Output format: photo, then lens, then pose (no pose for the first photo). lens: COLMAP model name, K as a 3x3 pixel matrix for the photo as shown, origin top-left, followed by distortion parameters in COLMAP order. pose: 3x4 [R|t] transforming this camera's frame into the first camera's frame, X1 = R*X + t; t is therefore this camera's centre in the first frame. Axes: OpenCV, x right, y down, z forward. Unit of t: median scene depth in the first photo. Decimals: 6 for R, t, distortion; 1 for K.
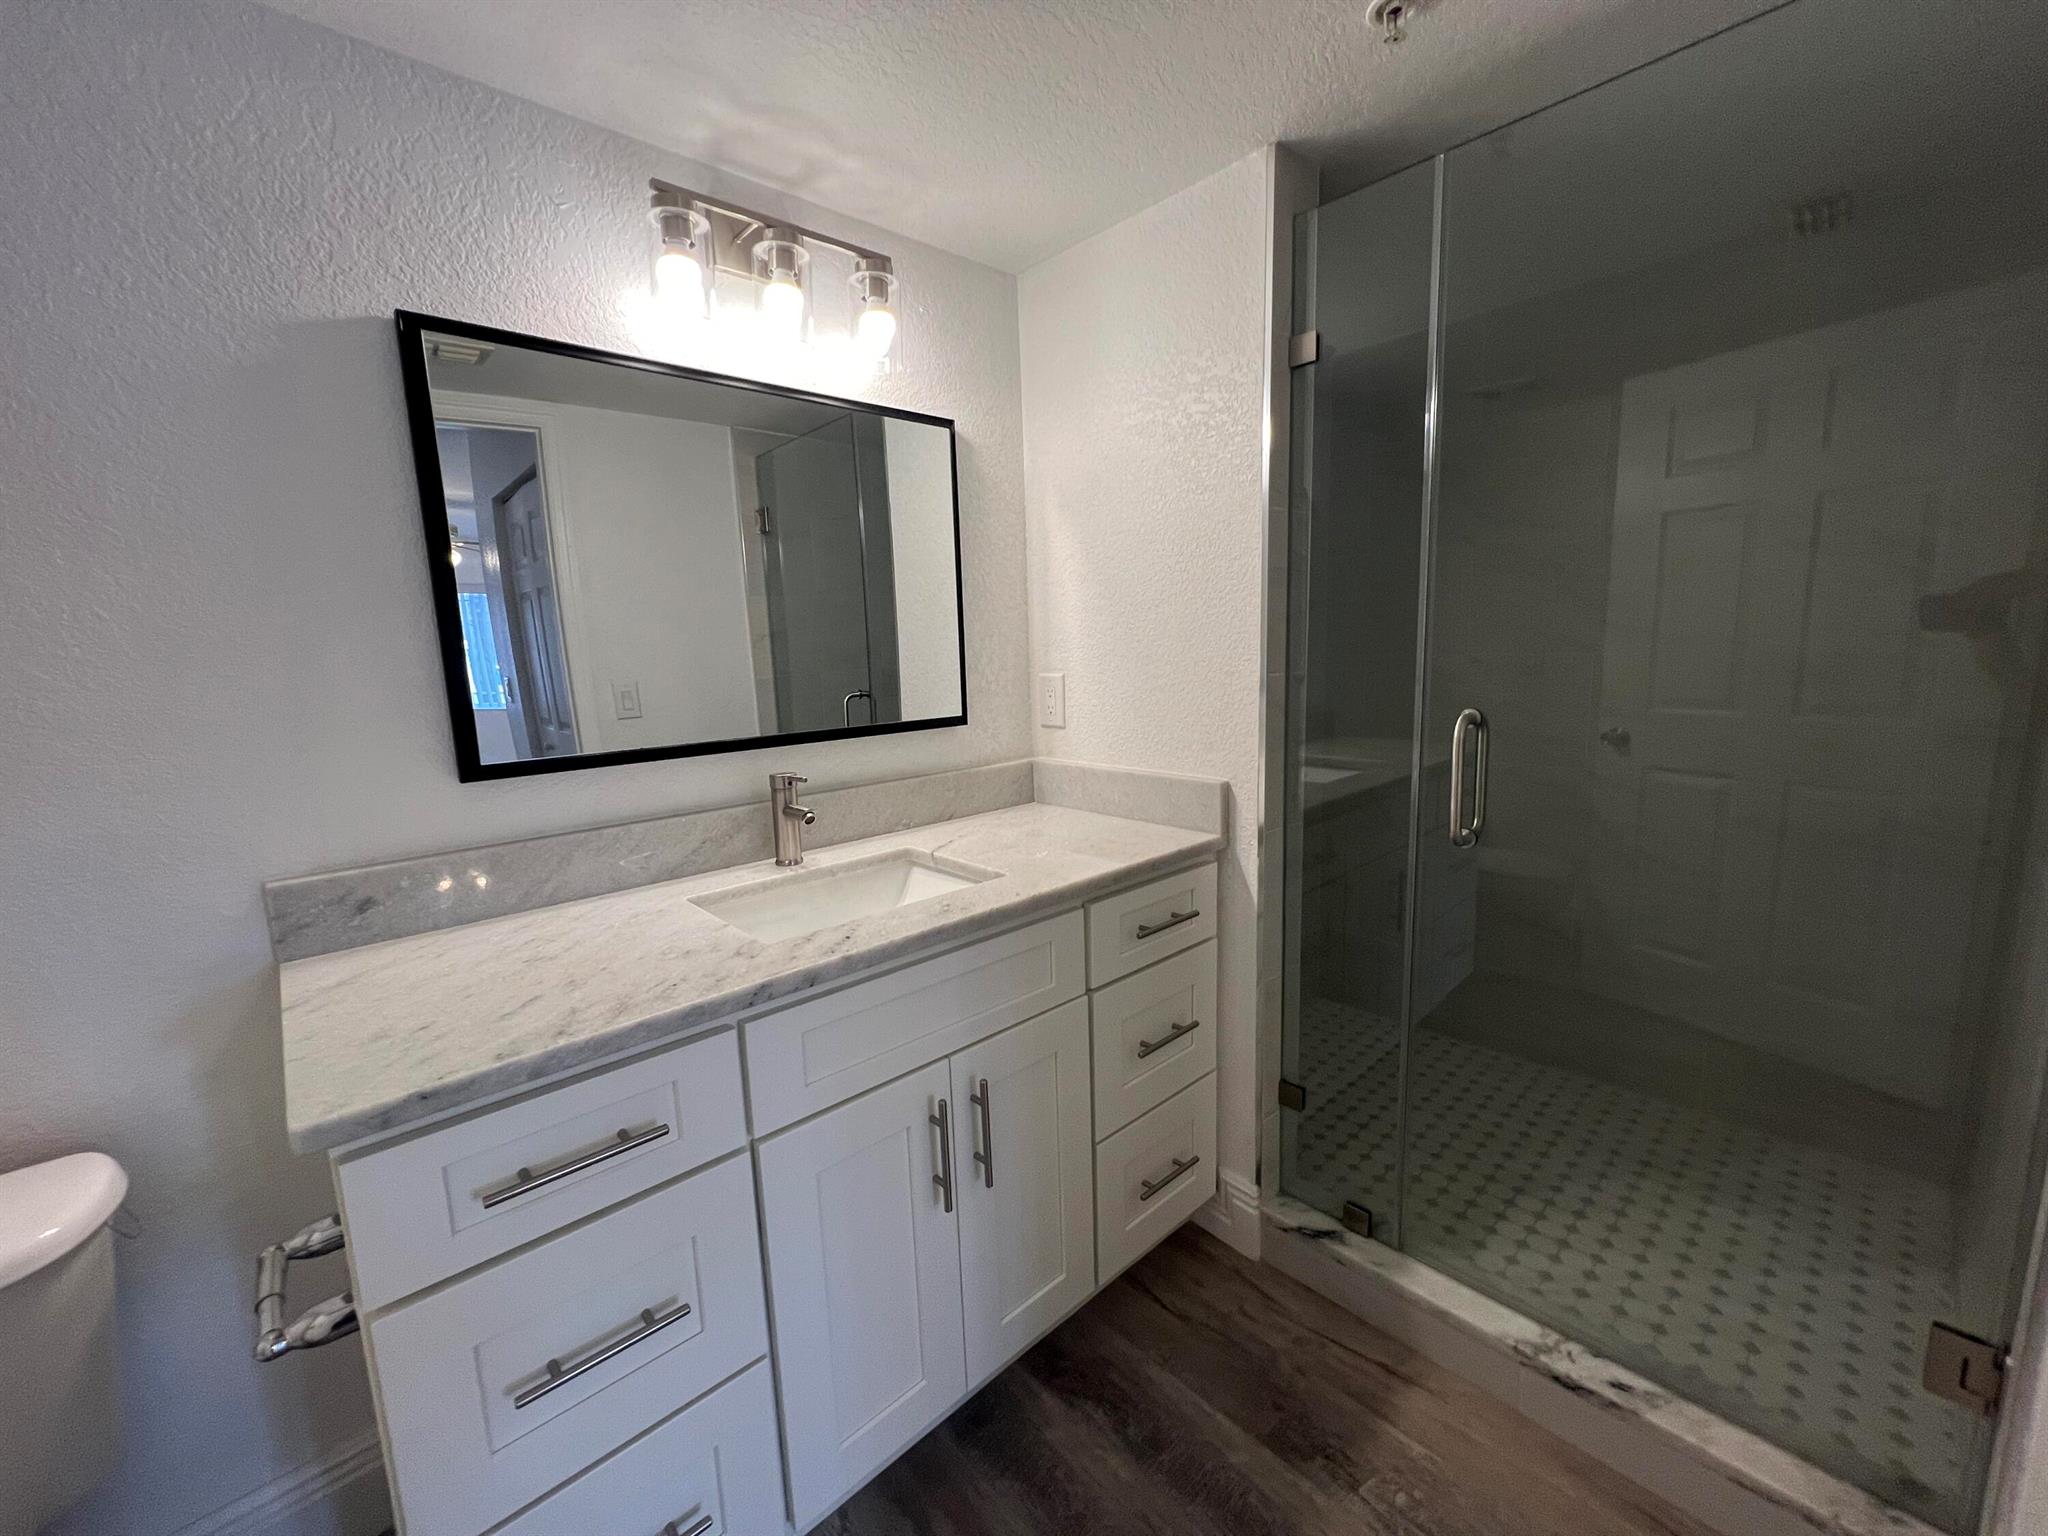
lens RADIAL K [[818.7, 0, 1025.7], [0, 818.7, 764.6], [0, 0, 1]] dist [-0.001028, 0.000388]
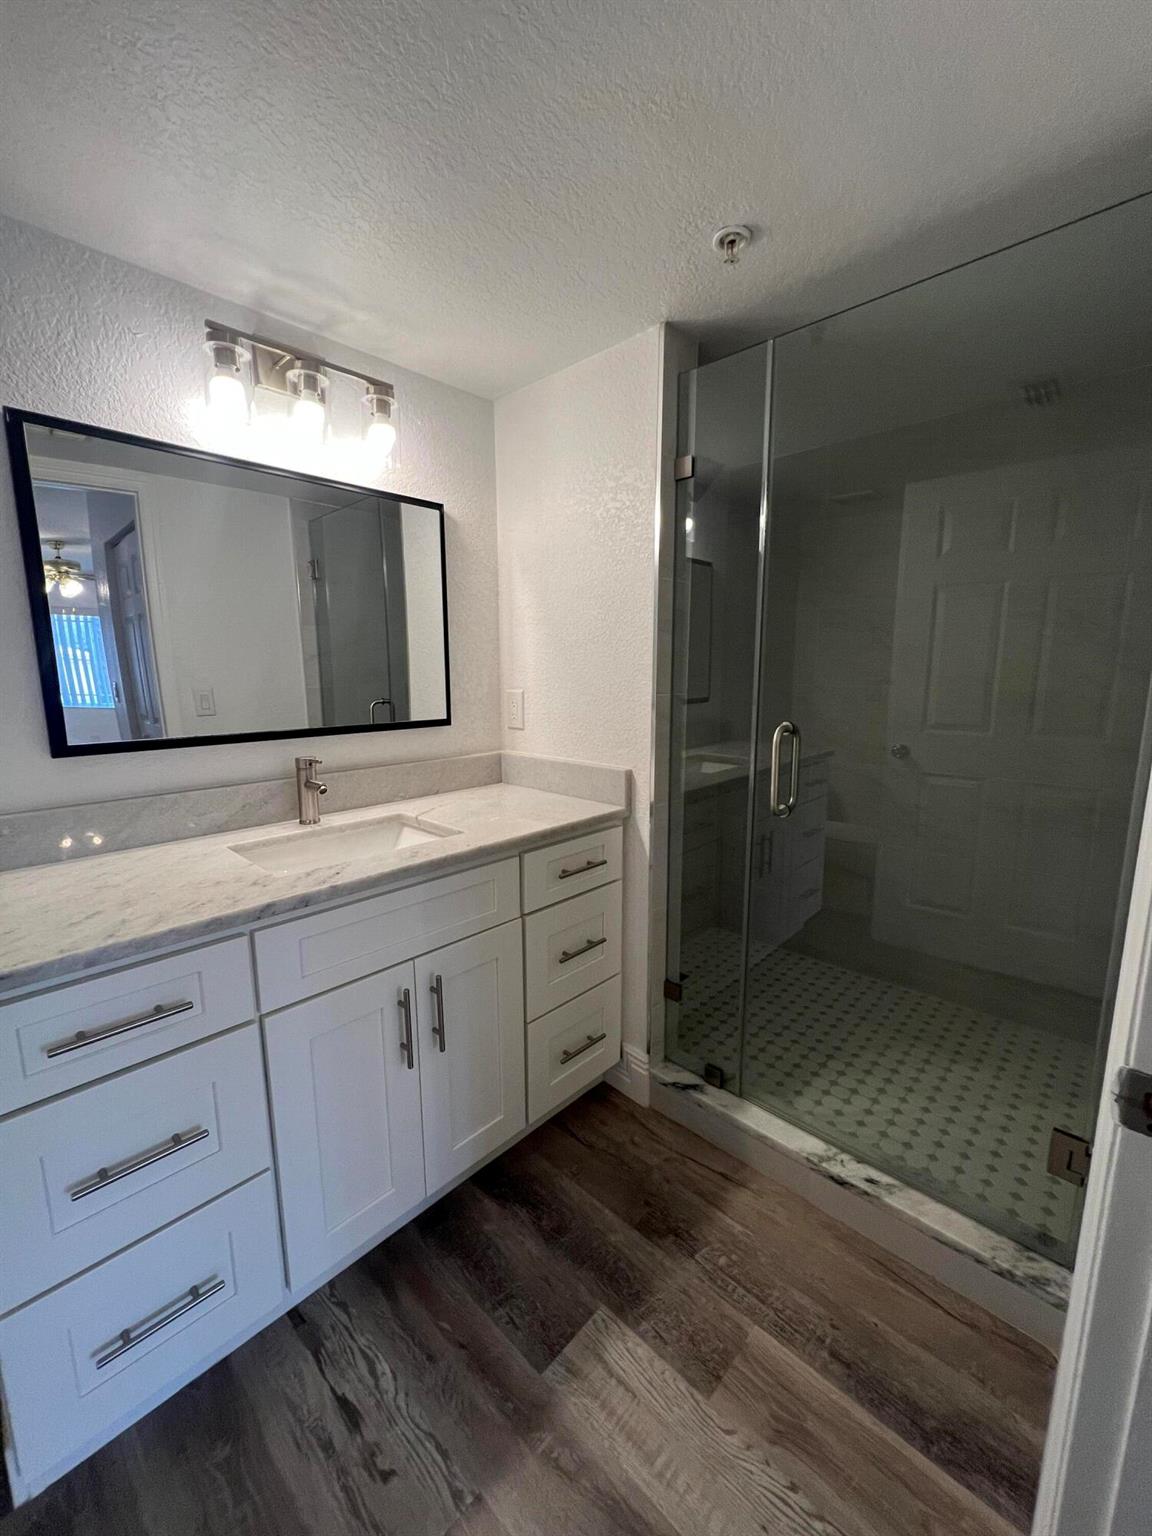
lens RADIAL K [[614.0, 0, 575.1], [0, 614.0, 763.1], [0, 0, 1]] dist [-0.001028, 0.000388]
pose [[0.997515, 0.019927, 0.067579, 0.090677], [-0.020387, 0.999773, 0.006124, 0.005555], [-0.067442, -0.007486, 0.997695, -0.062168]]
